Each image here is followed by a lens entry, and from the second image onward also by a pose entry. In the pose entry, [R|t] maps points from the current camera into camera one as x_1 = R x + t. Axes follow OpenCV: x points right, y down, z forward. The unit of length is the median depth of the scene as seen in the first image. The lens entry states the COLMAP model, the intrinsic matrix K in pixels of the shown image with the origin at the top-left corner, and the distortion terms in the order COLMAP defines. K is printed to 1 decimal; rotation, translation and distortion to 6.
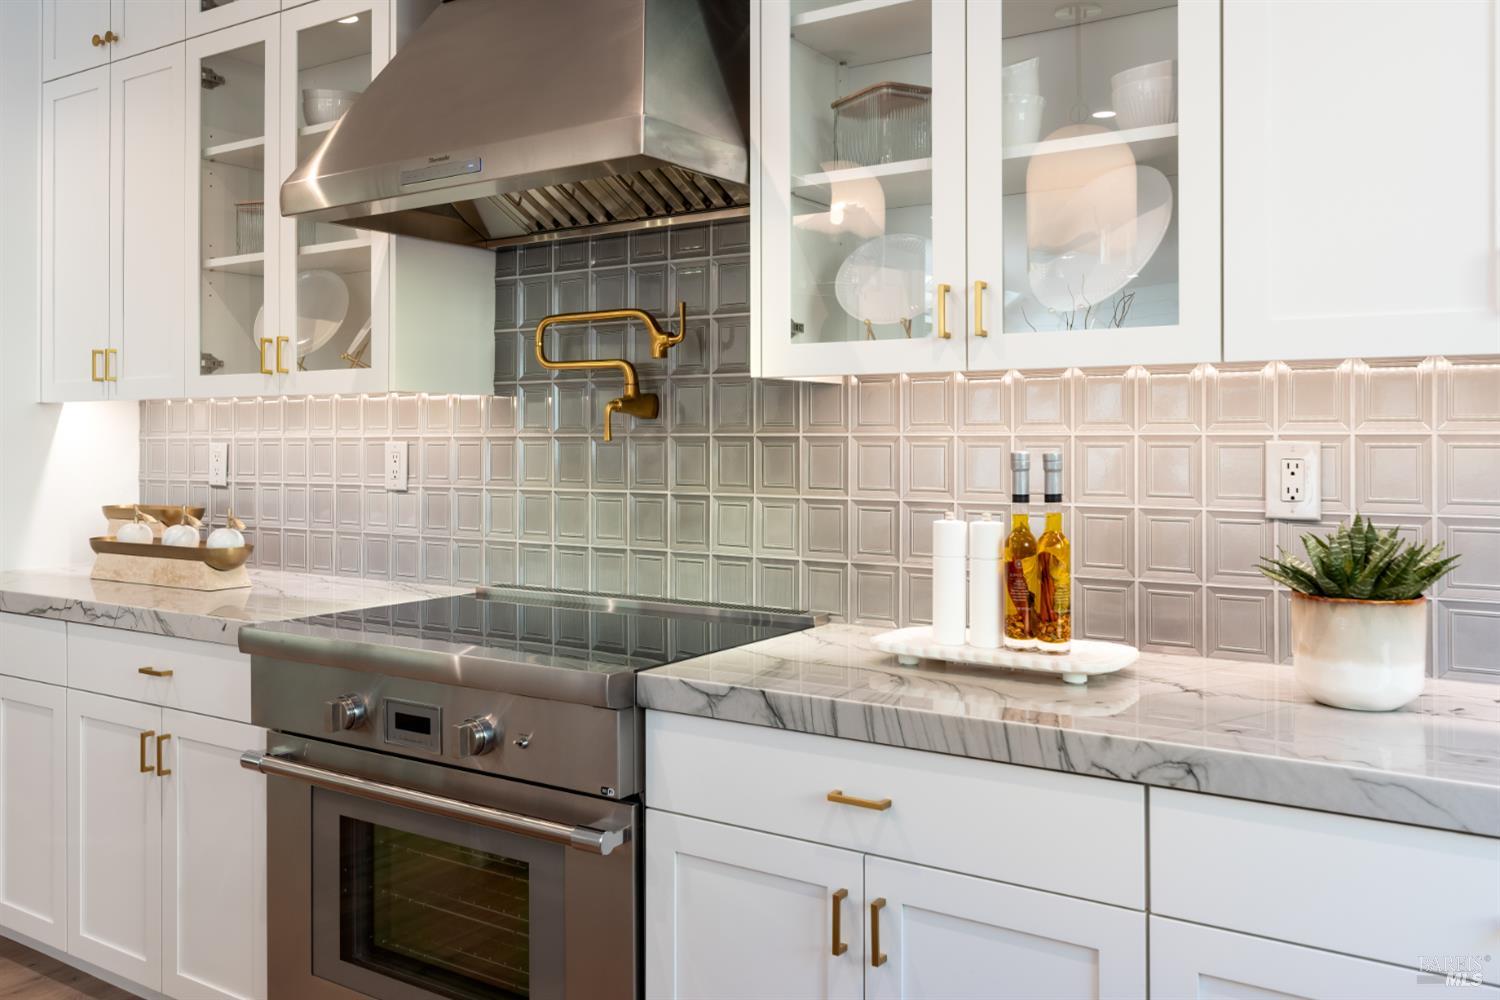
lens RADIAL K [[1263.7, 0, 687.1], [0, 1263.7, 430.6], [0, 0, 1]] dist [0.004904, 0.008678]
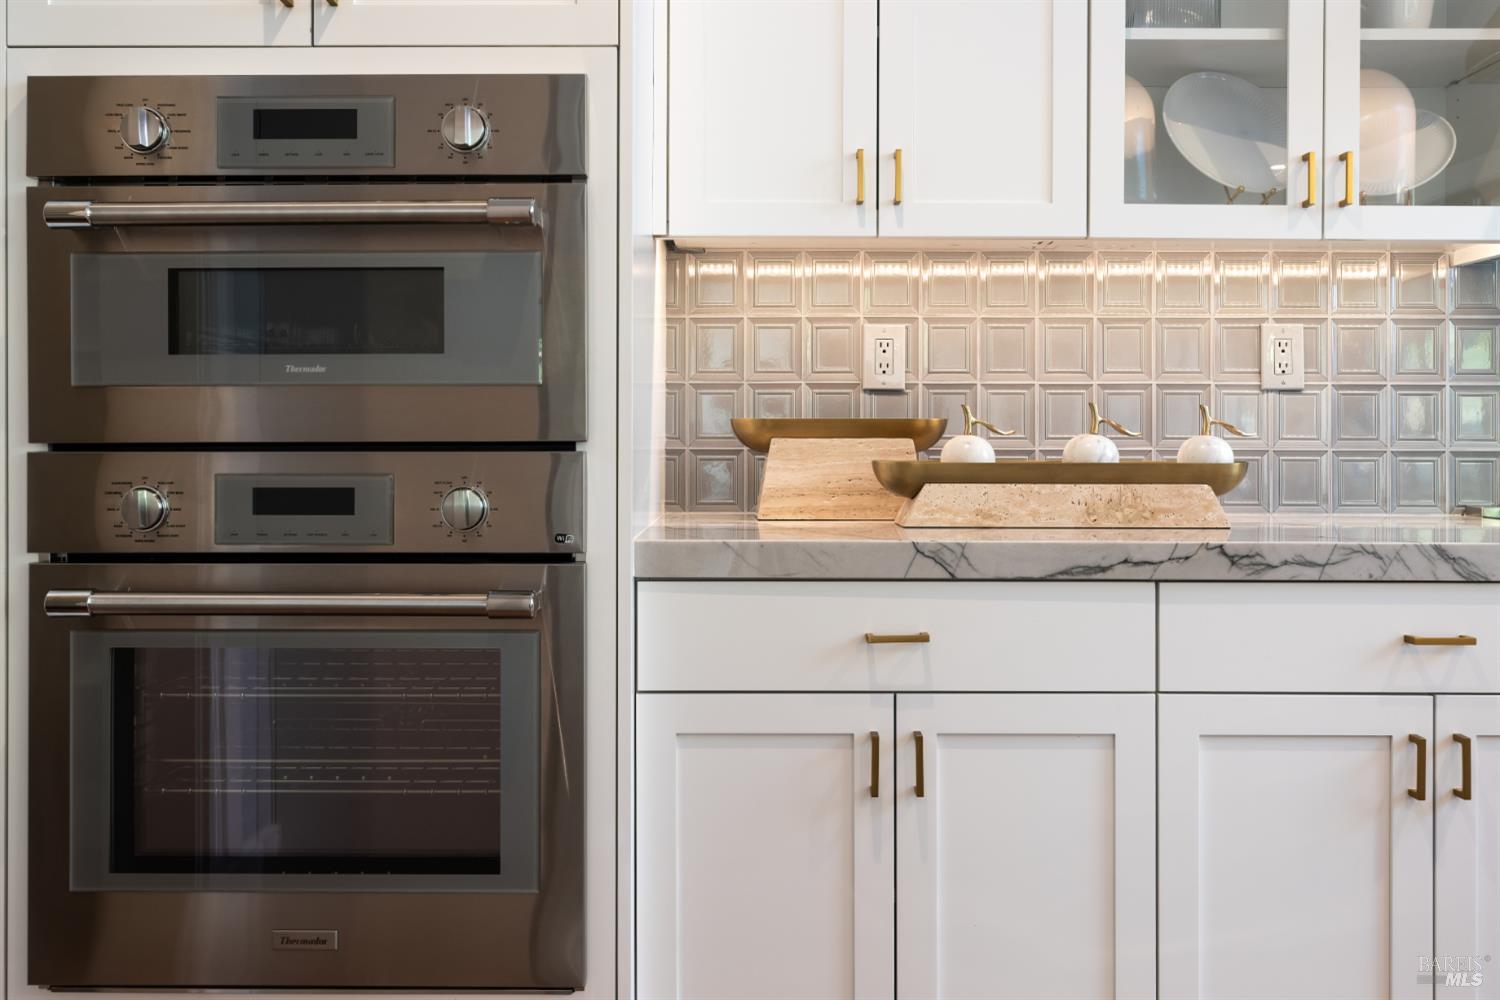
lens RADIAL K [[1263.7, 0, 774.7], [0, 1263.7, 430.5], [0, 0, 1]] dist [0.004904, 0.008678]
pose [[0.823279, 0.008979, 0.567566, -1.206347], [-0.009126, 0.999955, -0.002582, 0.102111], [-0.567564, -0.003053, 0.823324, 0.759286]]
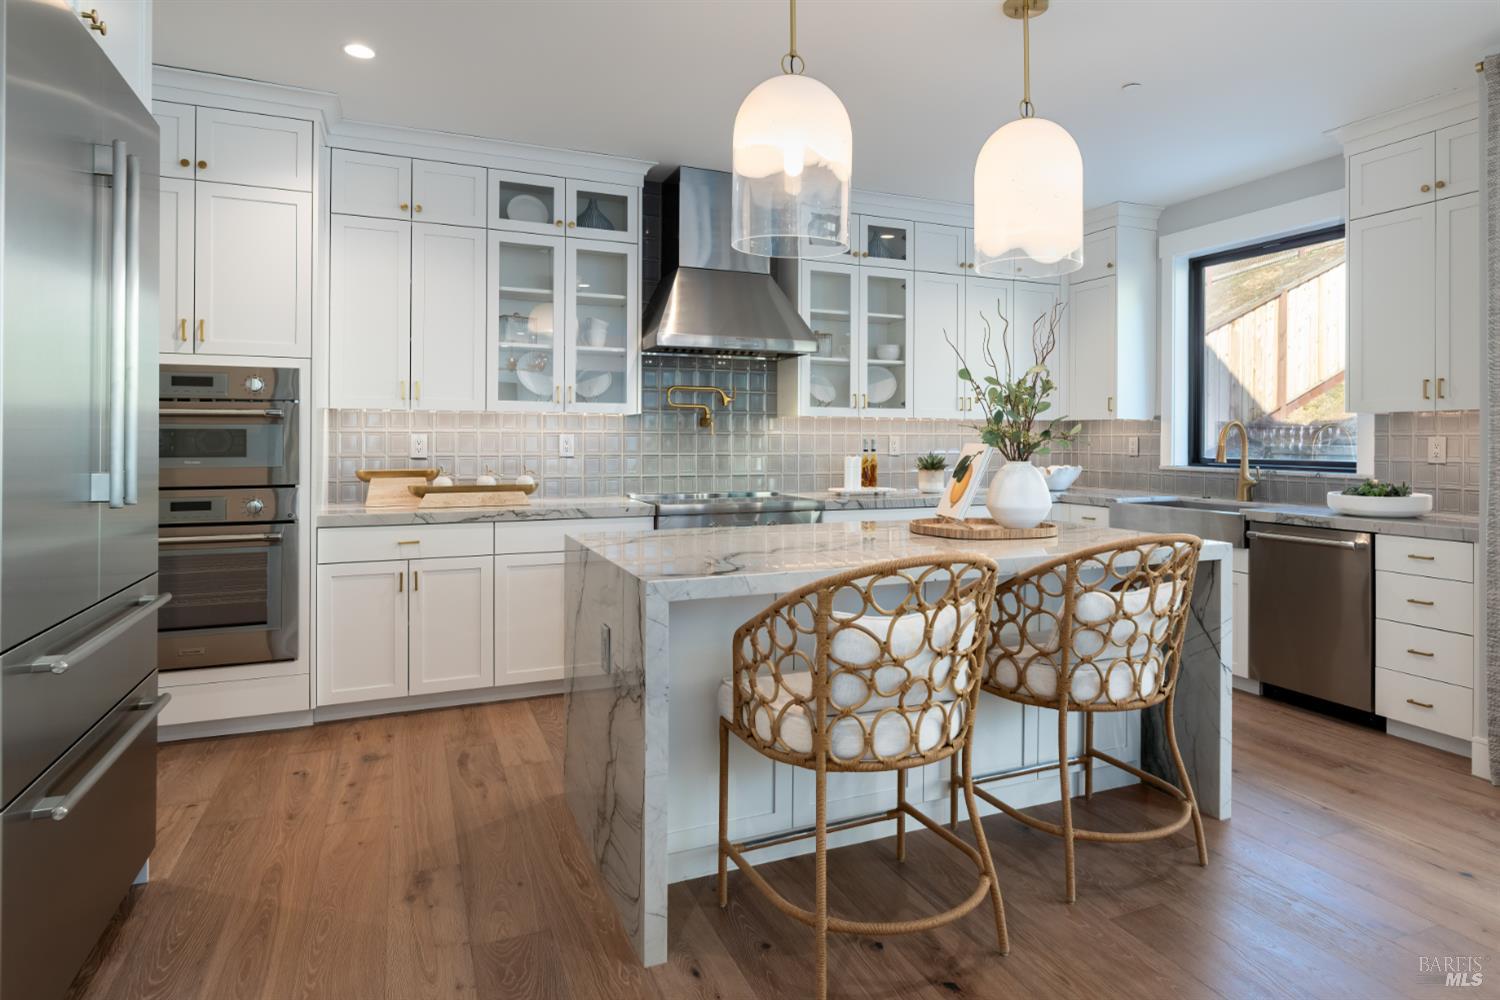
lens RADIAL K [[822.9, 0, 800.7], [0, 822.9, 437.0], [0, 0, 1]] dist [-0.023714, 0.000227]
pose [[0.514567, 0.008839, 0.857405, -1.672266], [-0.009591, 0.999944, -0.004553, 0.021540], [-0.857397, -0.005880, 0.514622, -0.099476]]
